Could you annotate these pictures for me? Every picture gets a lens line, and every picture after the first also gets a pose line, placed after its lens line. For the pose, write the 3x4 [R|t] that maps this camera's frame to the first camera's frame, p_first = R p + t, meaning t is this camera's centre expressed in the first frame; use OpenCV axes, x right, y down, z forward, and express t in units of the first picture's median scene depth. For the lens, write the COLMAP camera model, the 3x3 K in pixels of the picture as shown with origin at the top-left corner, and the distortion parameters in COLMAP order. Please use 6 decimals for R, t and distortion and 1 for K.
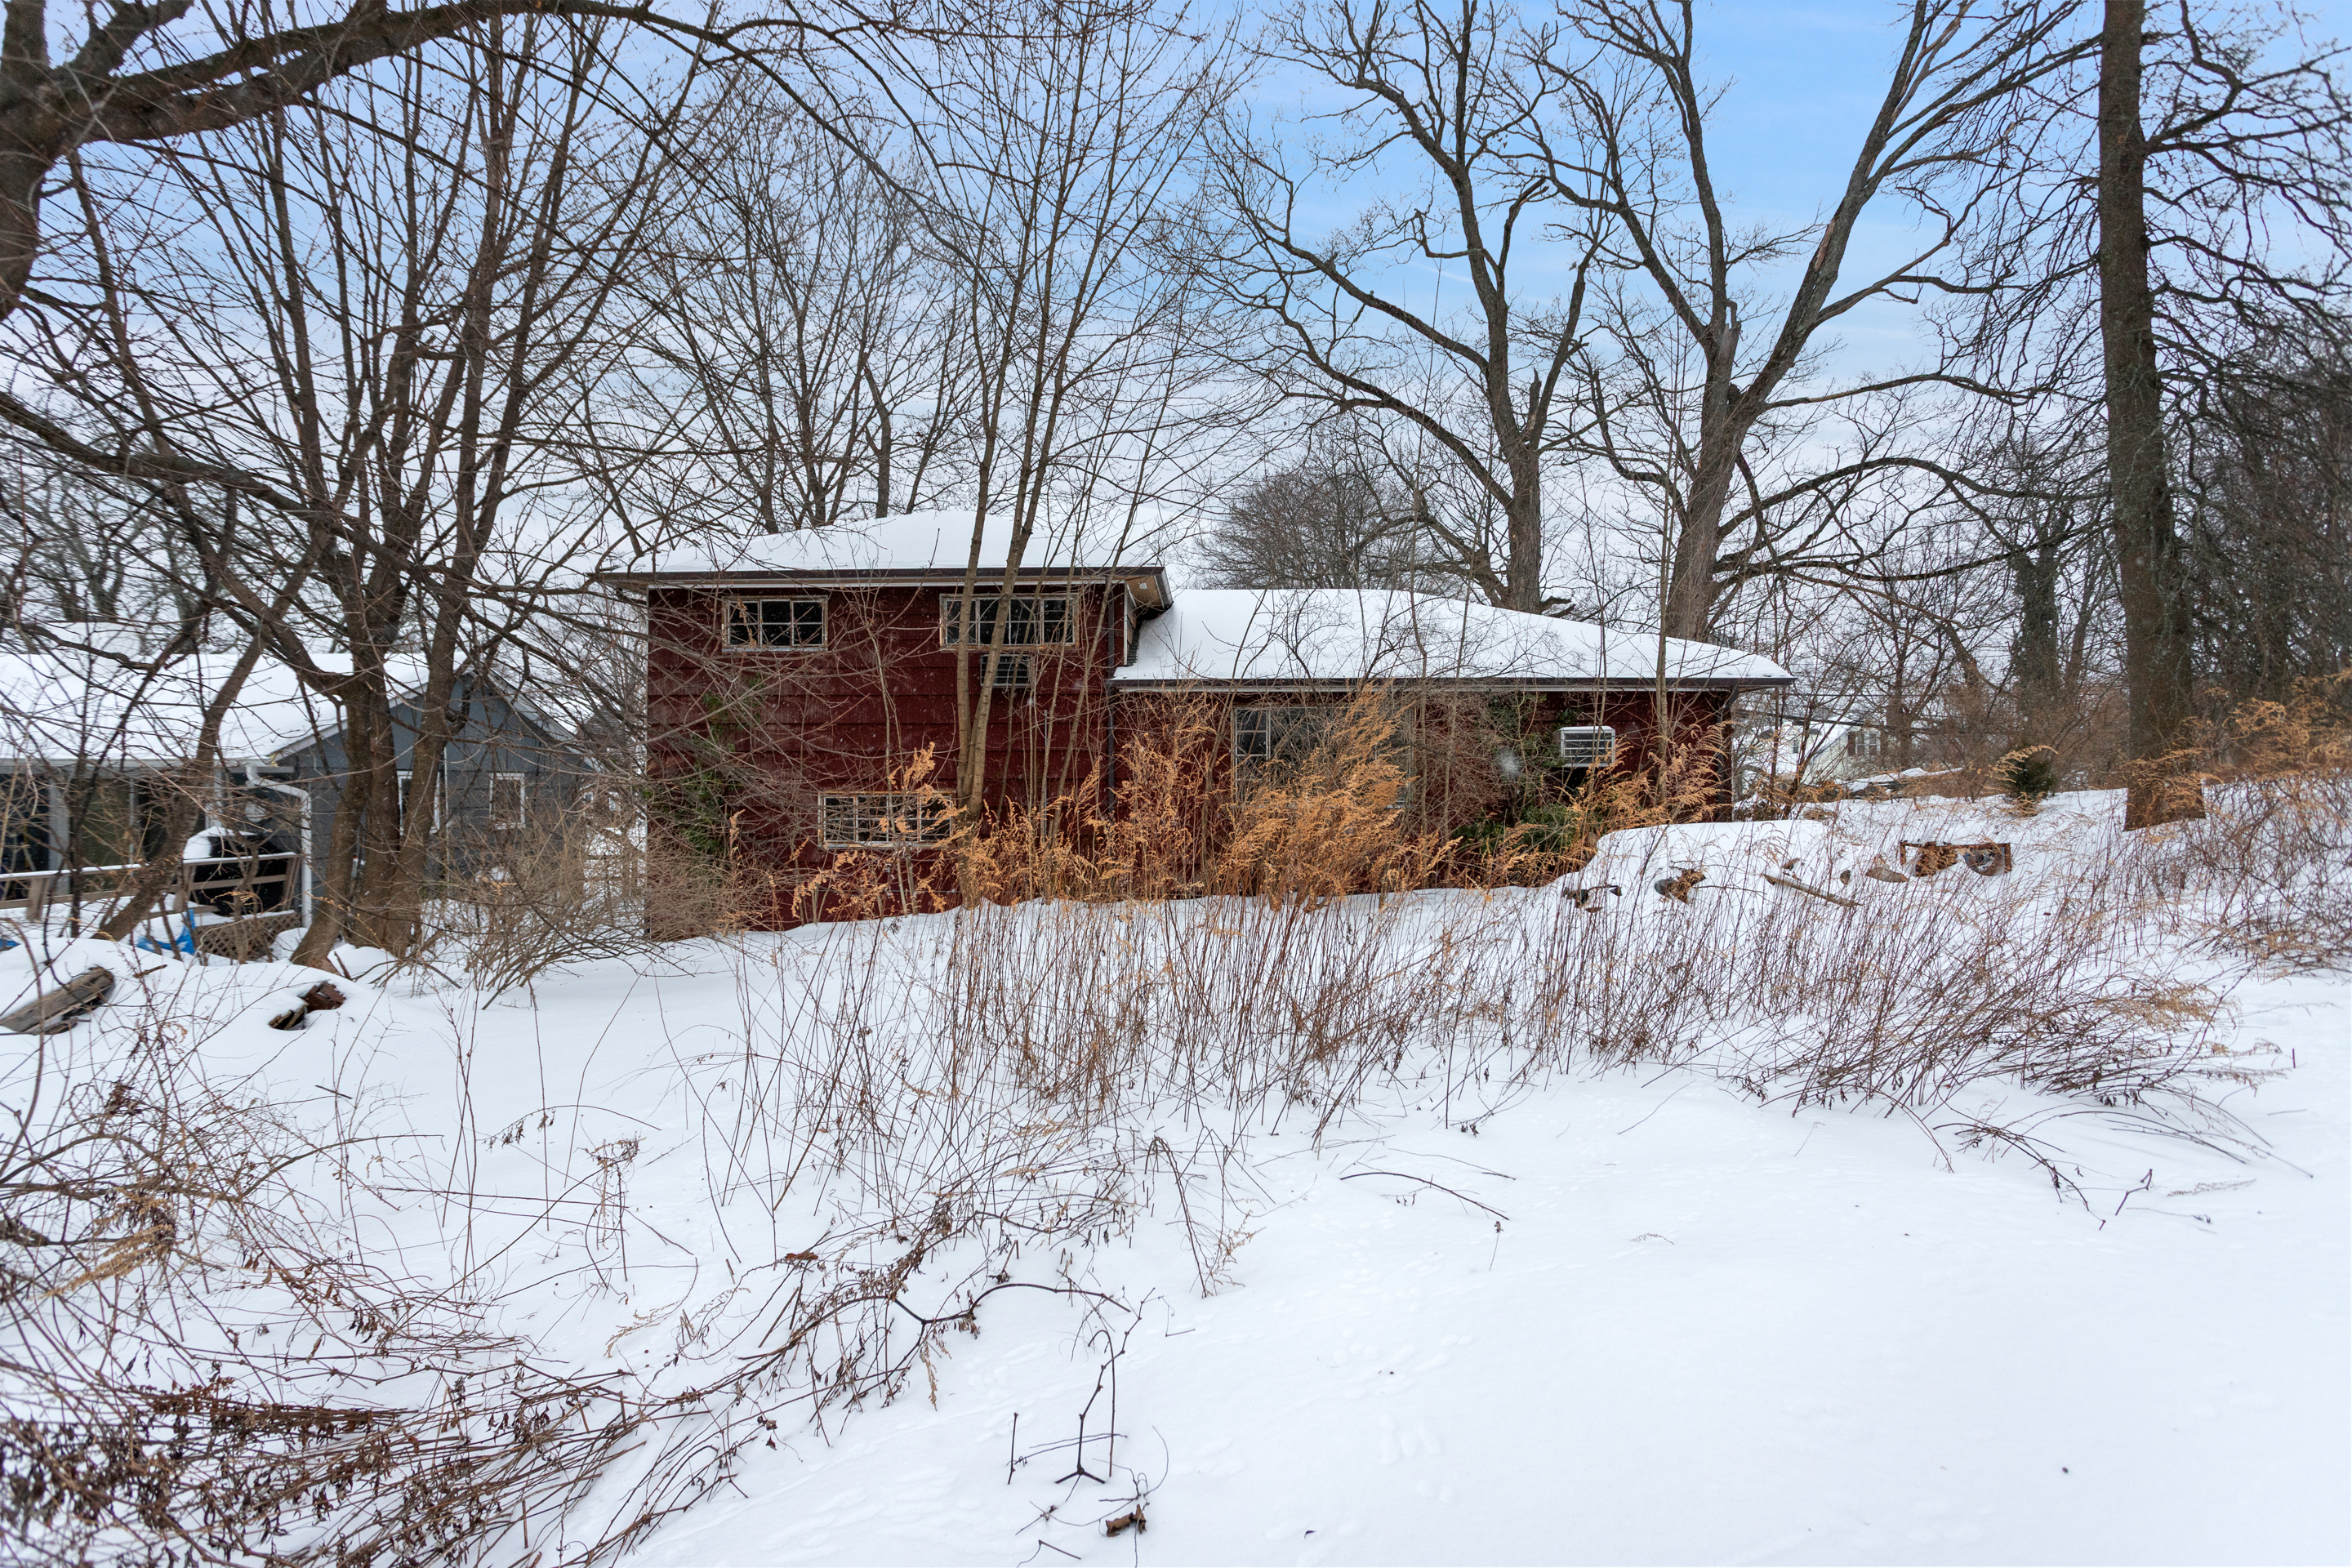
lens RADIAL K [[1150.5, 0, 1169.6], [0, 1150.5, 778.9], [0, 0, 1]] dist [0.006922, 0.000487]
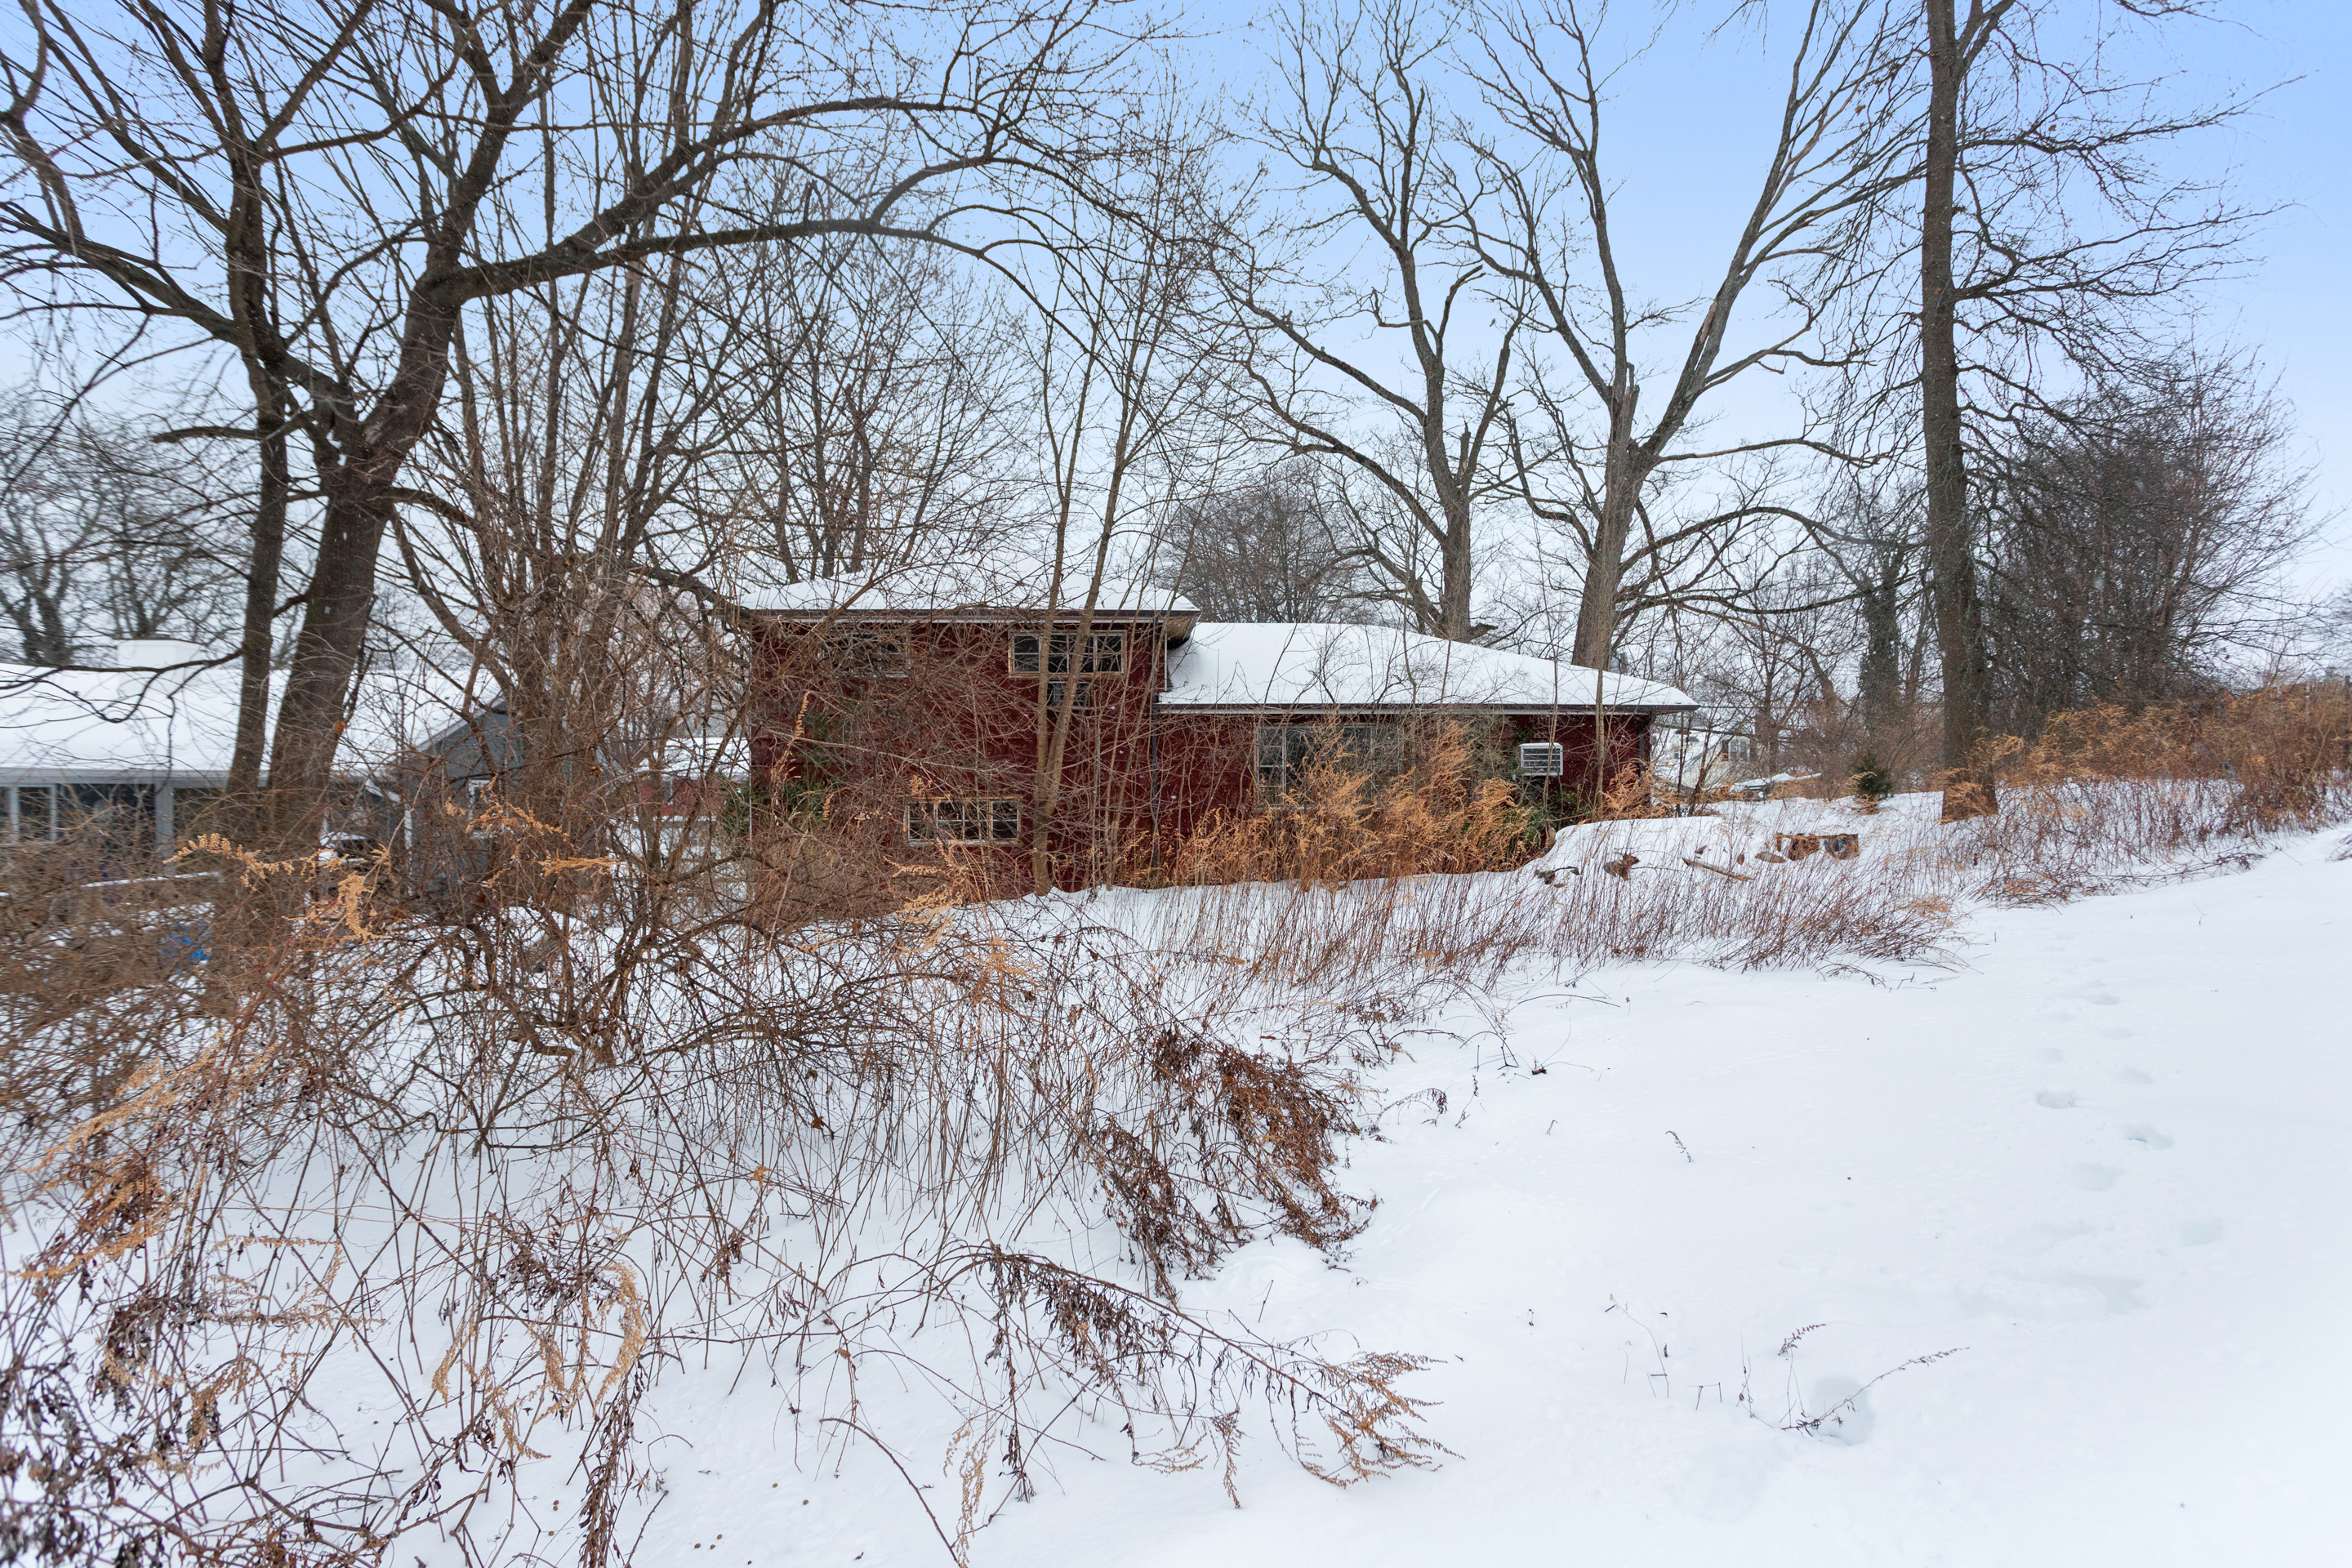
lens RADIAL K [[1150.5, 0, 1181.9], [0, 1150.5, 788.2], [0, 0, 1]] dist [0.006922, 0.000487]
pose [[0.995285, -0.003386, 0.096935, -0.077079], [0.002988, 0.999986, 0.004258, -0.001541], [-0.096949, -0.003948, 0.995282, -0.108282]]
